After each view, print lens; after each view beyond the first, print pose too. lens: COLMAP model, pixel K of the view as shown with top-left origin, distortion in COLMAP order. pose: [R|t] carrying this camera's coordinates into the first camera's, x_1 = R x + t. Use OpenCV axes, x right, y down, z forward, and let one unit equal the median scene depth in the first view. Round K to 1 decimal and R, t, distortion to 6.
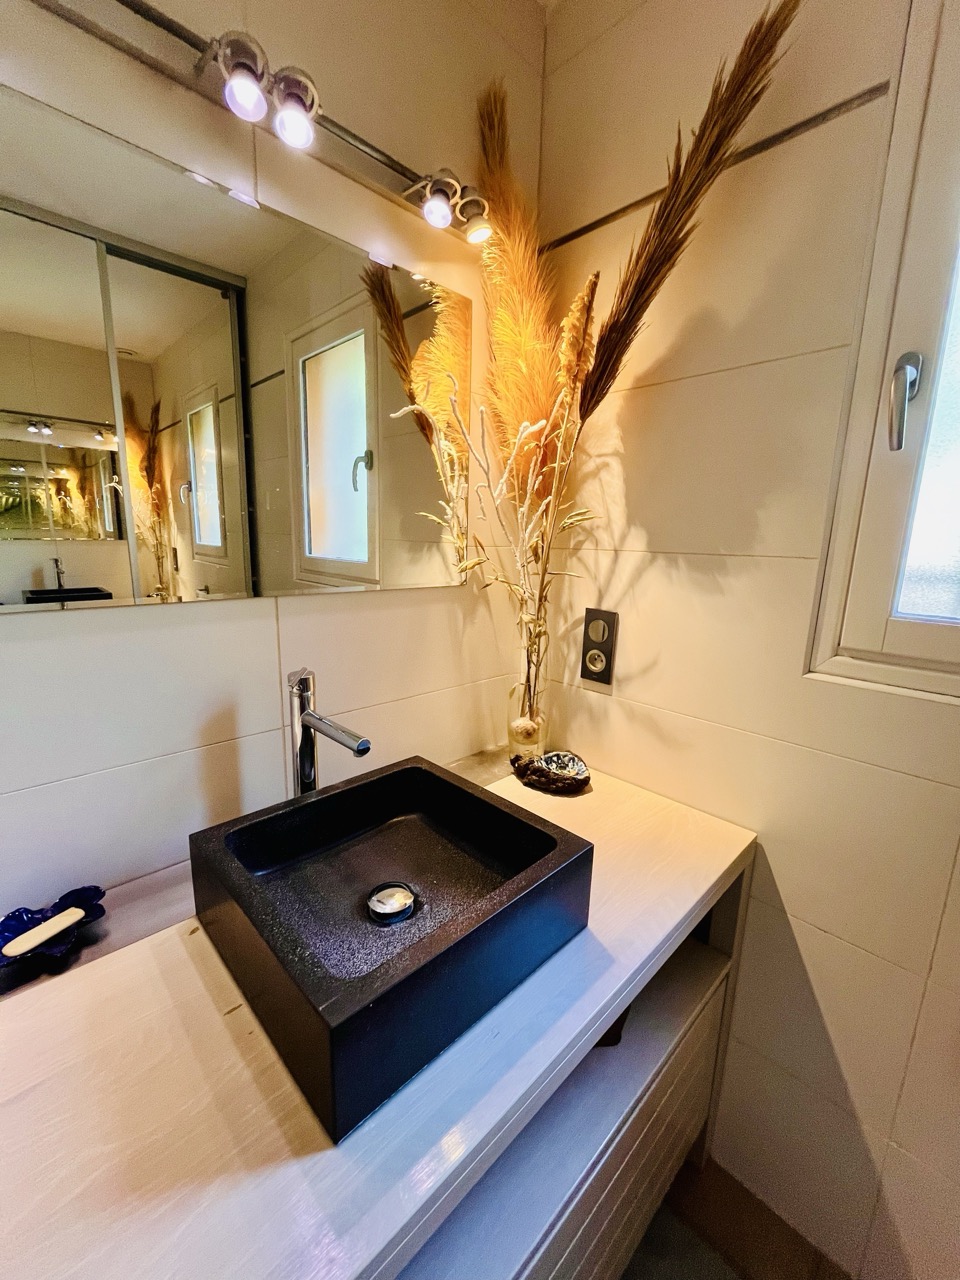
lens RADIAL K [[516.1, 0, 480.0], [0, 516.1, 640.0], [0, 0, 1]] dist [-0.001847, -0.000438]
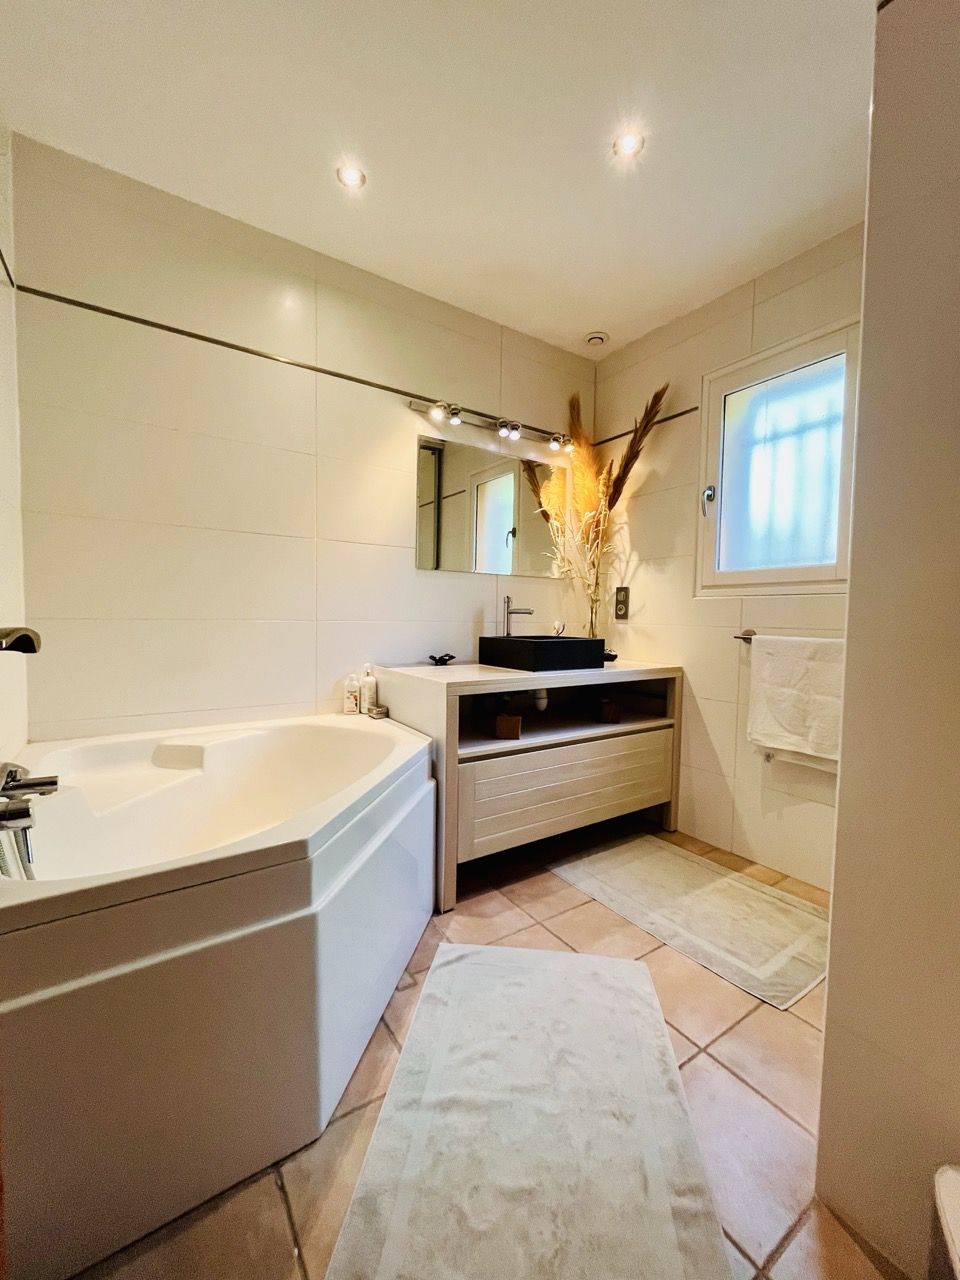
lens RADIAL K [[516.1, 0, 480.0], [0, 516.1, 640.0], [0, 0, 1]] dist [-0.001847, -0.000438]
pose [[0.983225, -0.000914, -0.182392, 0.027959], [-0.026960, 0.988274, -0.150289, 0.564197], [0.180391, 0.152685, 0.971672, -1.390926]]
